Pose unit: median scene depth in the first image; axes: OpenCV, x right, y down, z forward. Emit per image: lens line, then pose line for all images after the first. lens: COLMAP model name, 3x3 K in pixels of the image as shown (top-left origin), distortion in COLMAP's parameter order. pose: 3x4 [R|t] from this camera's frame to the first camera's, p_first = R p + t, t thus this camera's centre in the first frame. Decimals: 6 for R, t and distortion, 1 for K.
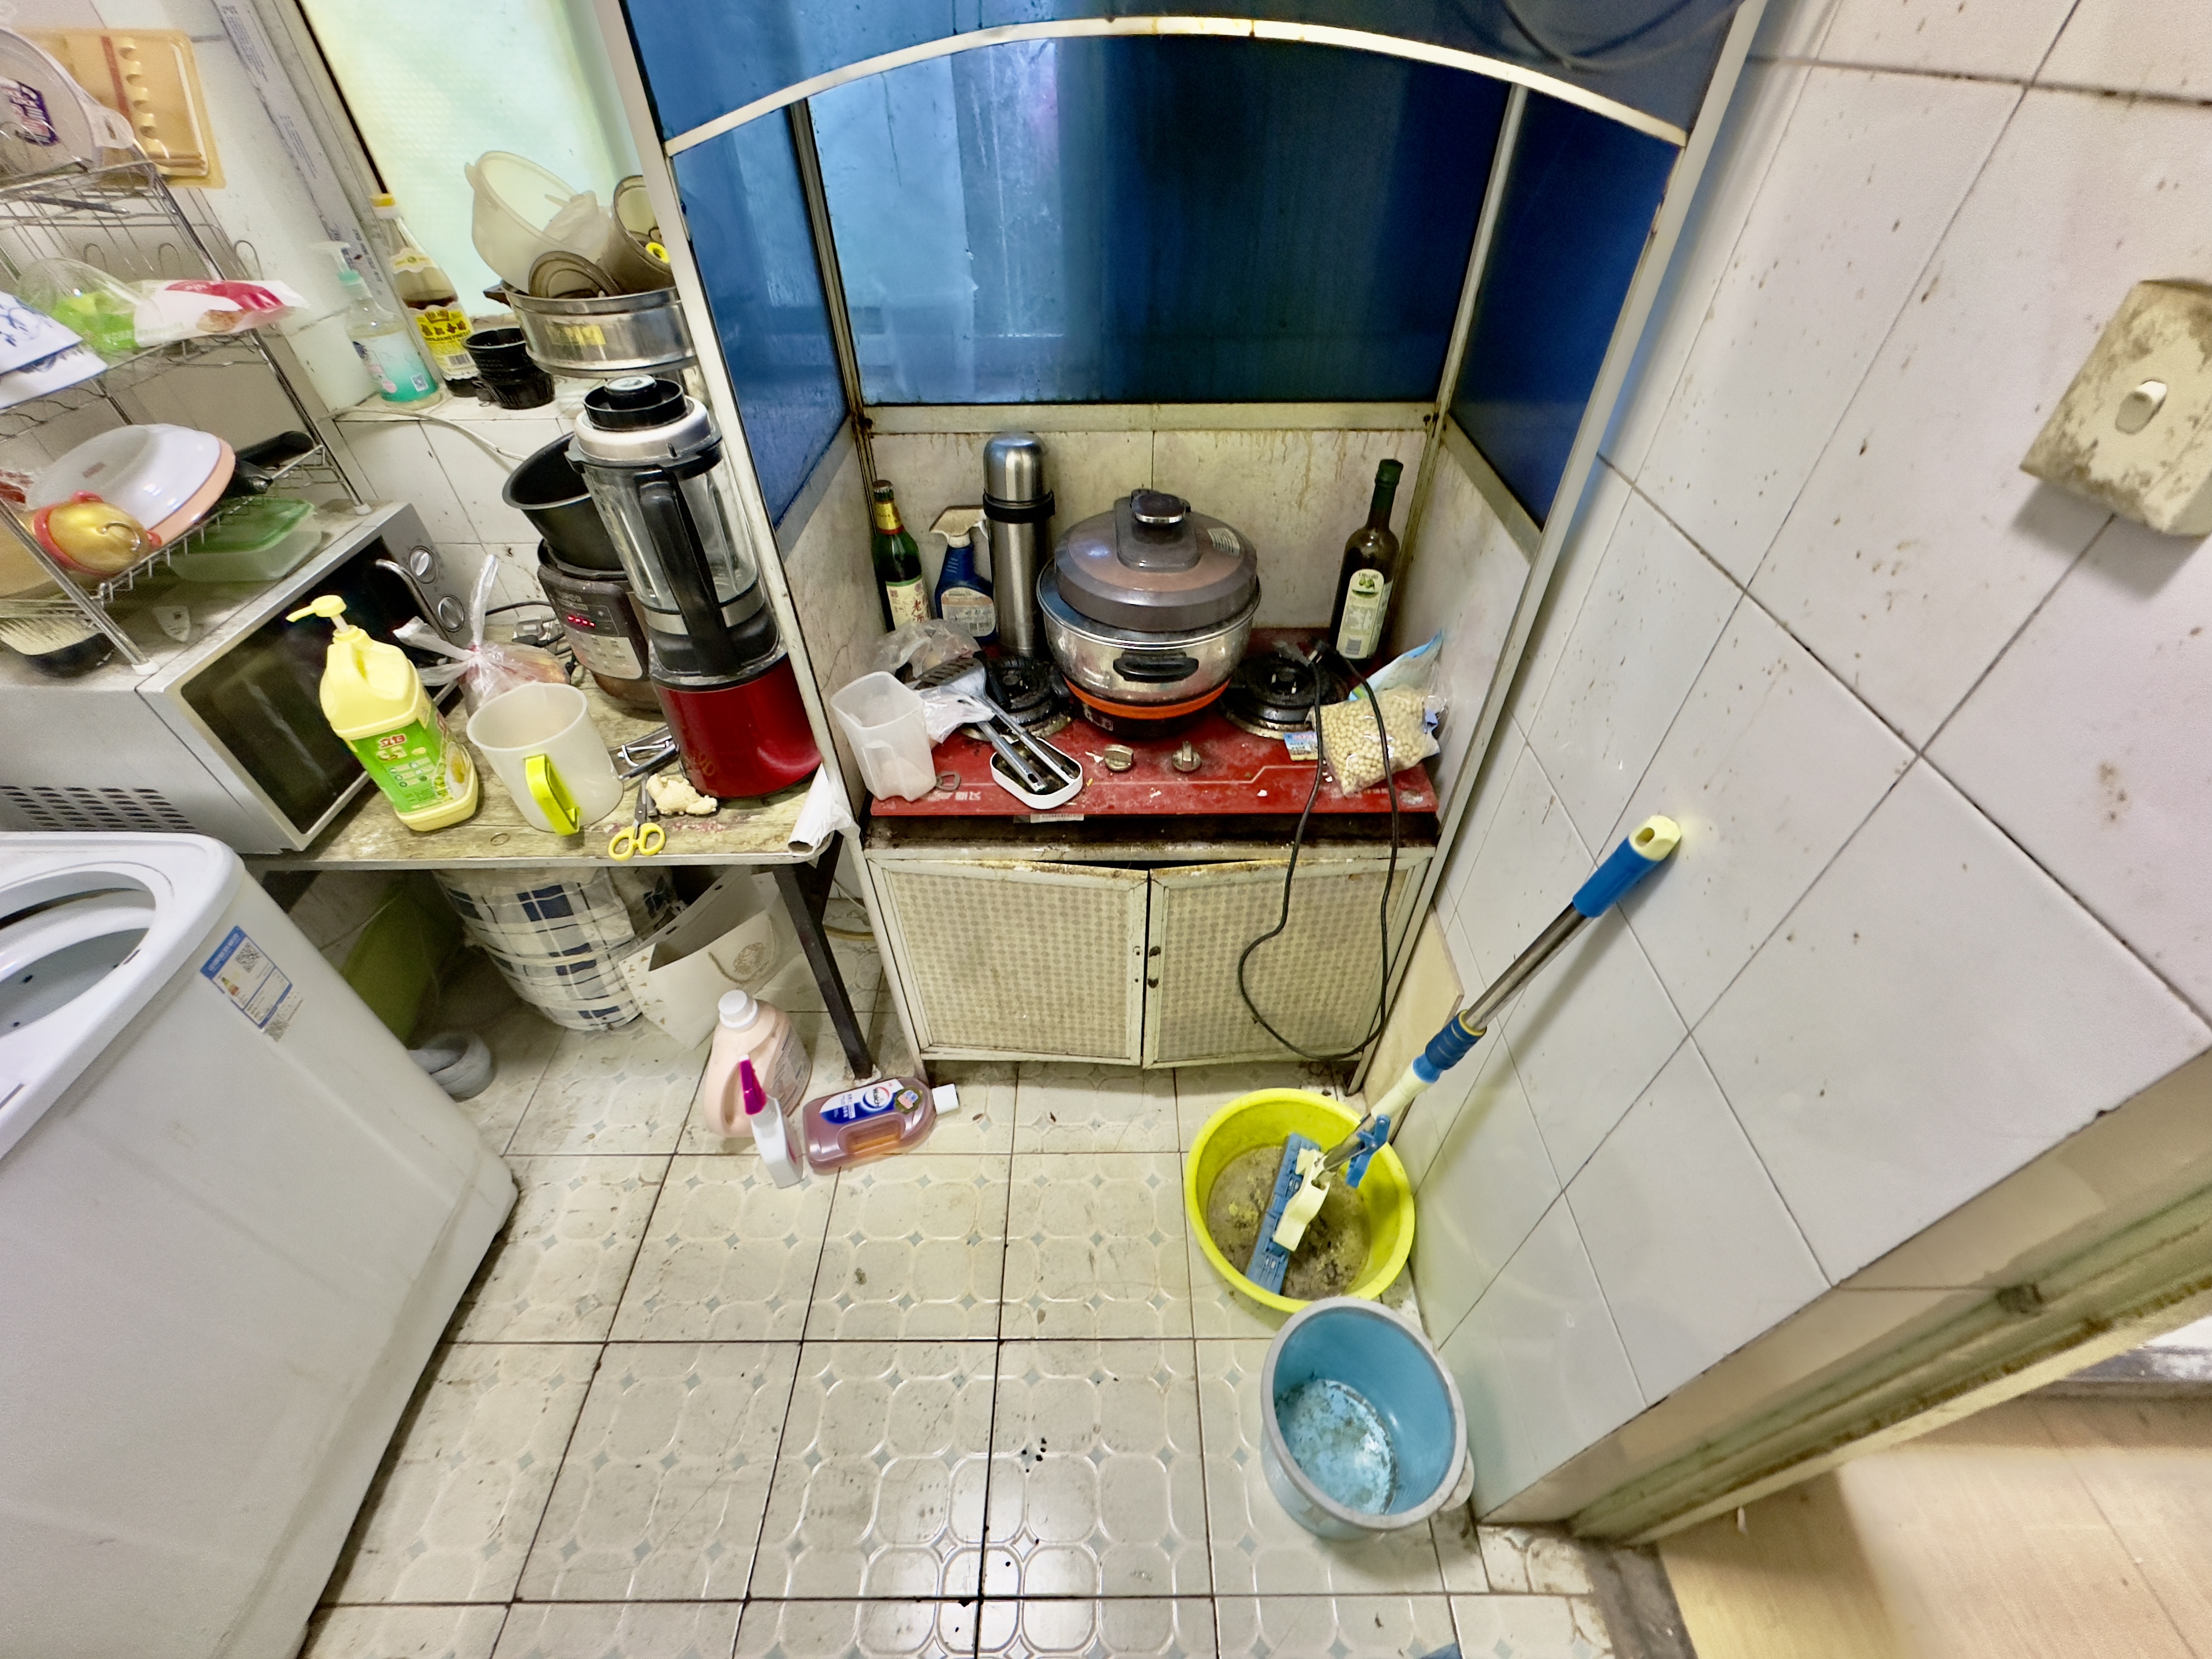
lens RADIAL K [[883.0, 0, 1106.7], [0, 883.0, 824.6], [0, 0, 1]] dist [-0.003855, 0.000126]
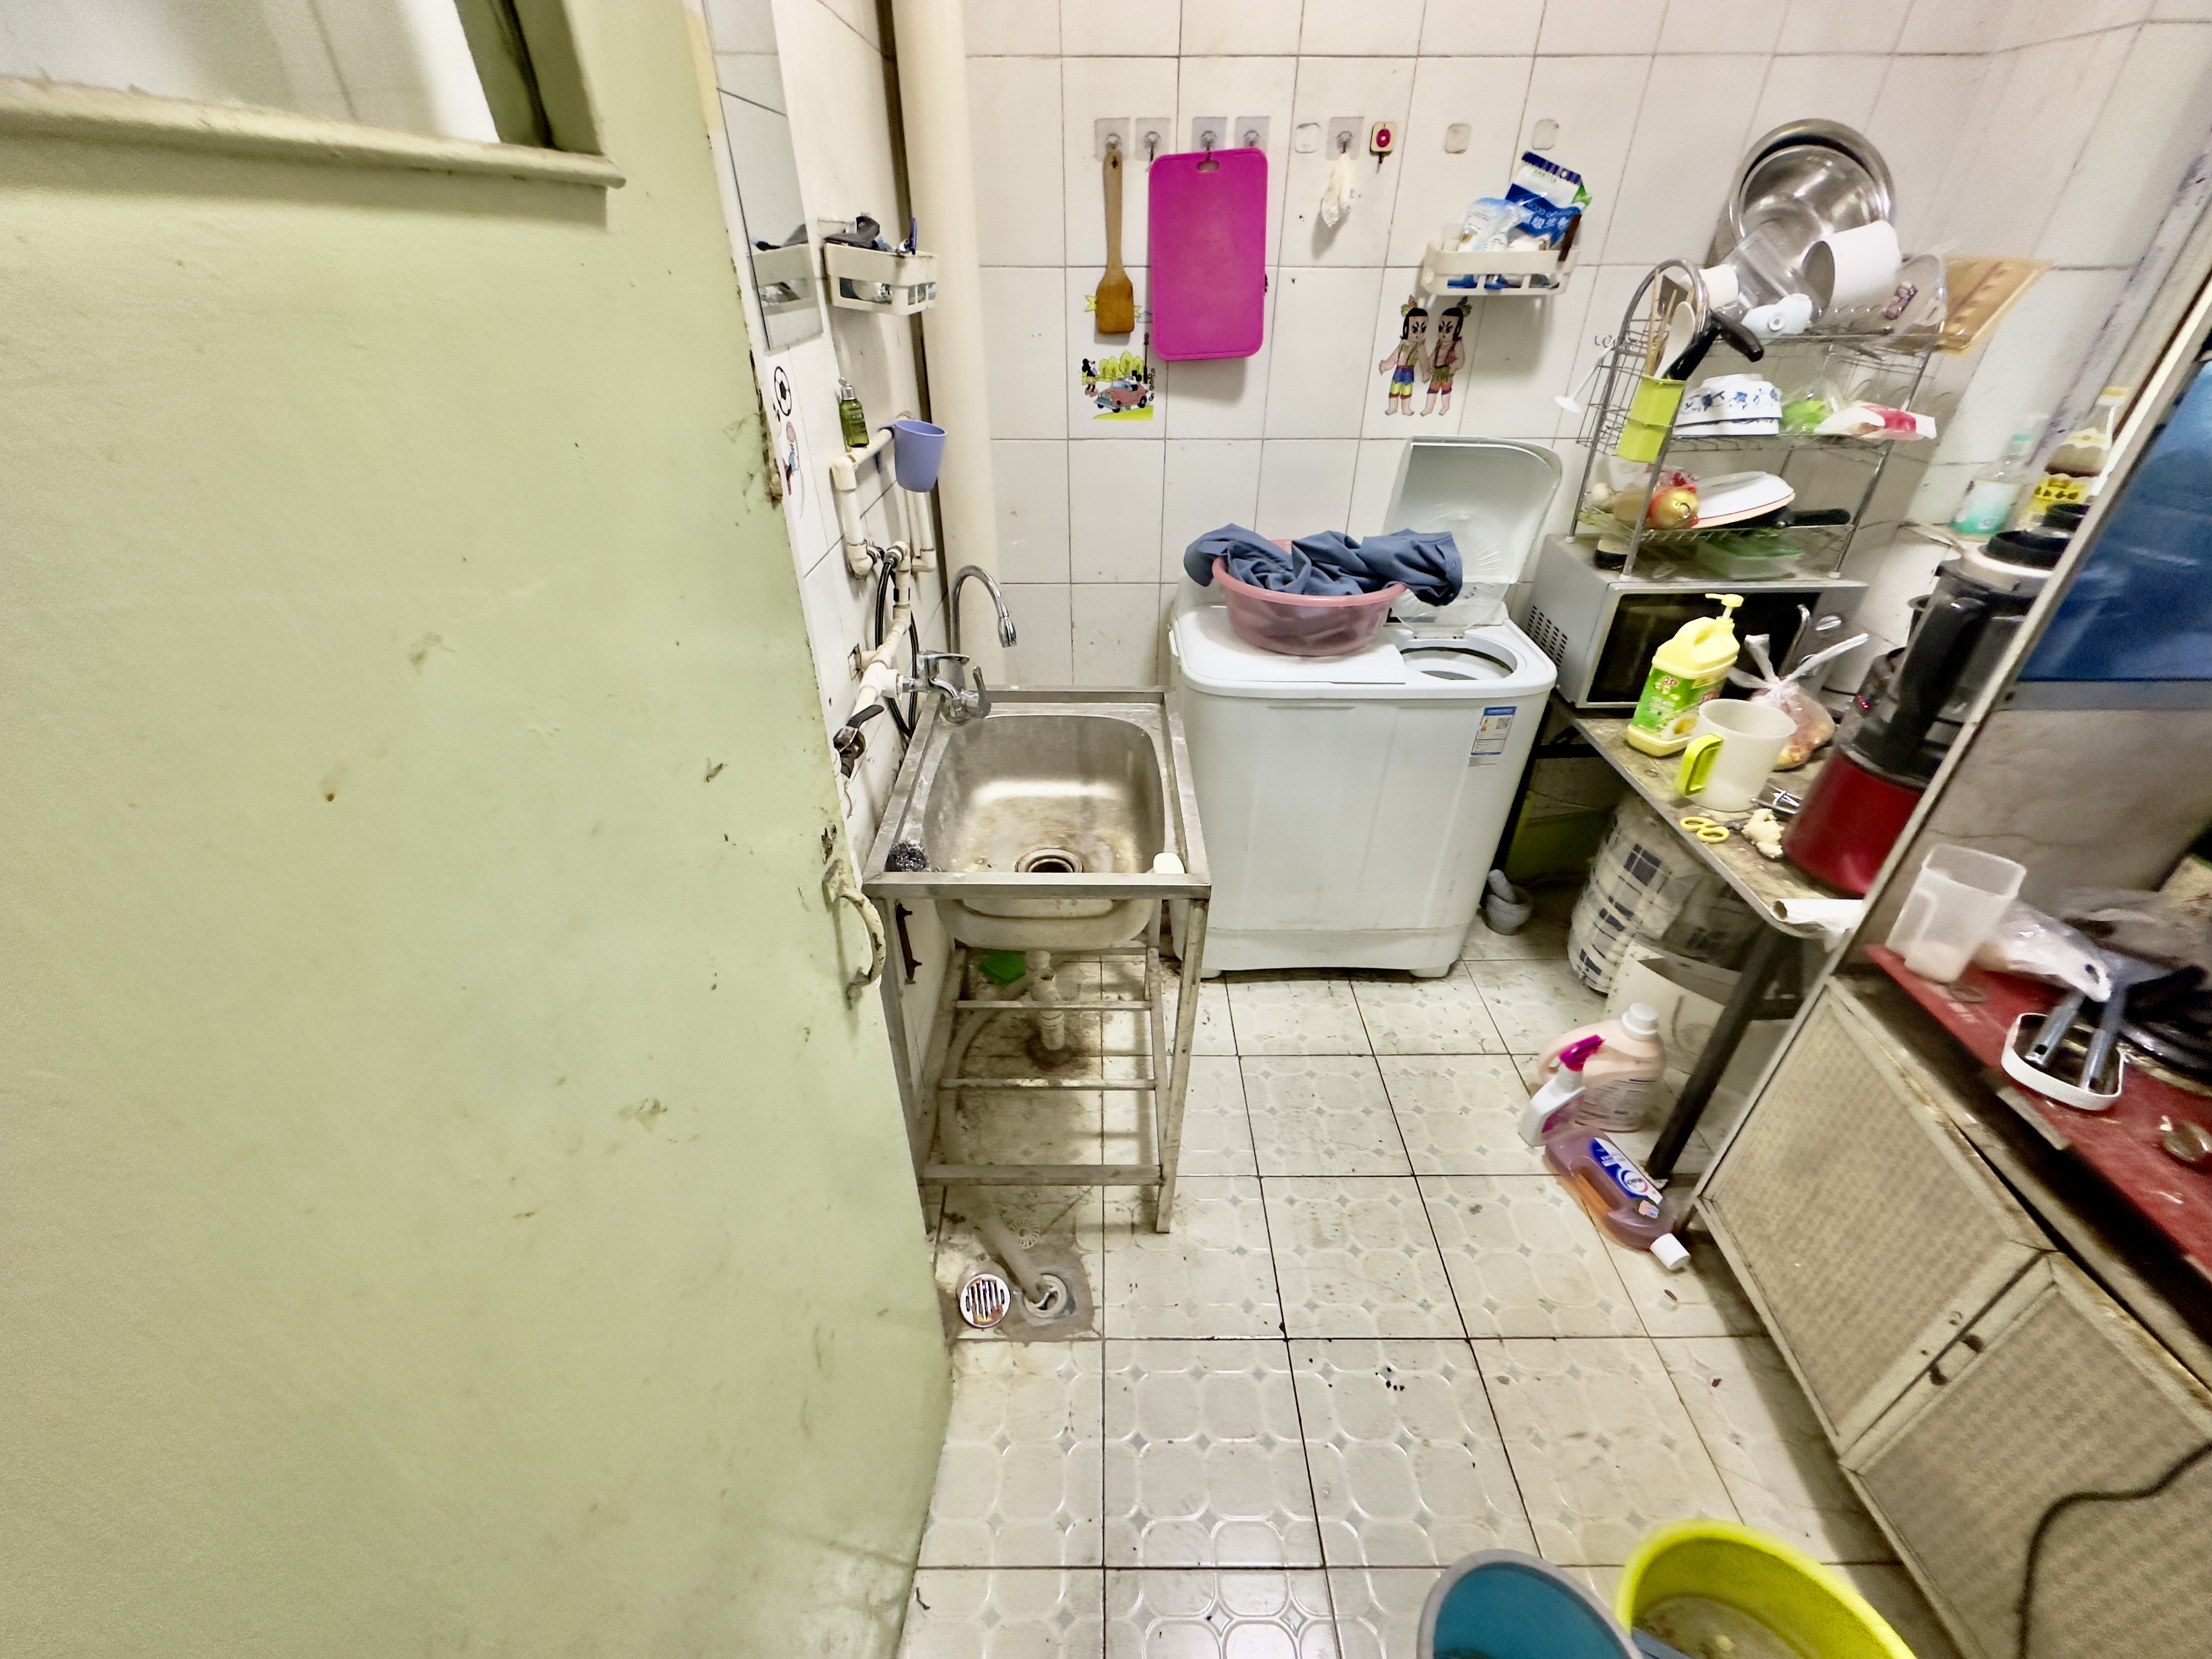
lens RADIAL K [[883.0, 0, 1103.0], [0, 883.0, 827.2], [0, 0, 1]] dist [-0.003855, 0.000126]
pose [[-0.003159, 0.556945, -0.830543, 0.463244], [-0.684695, 0.604120, 0.407715, 0.083965], [0.728823, 0.569957, 0.379429, -0.092889]]
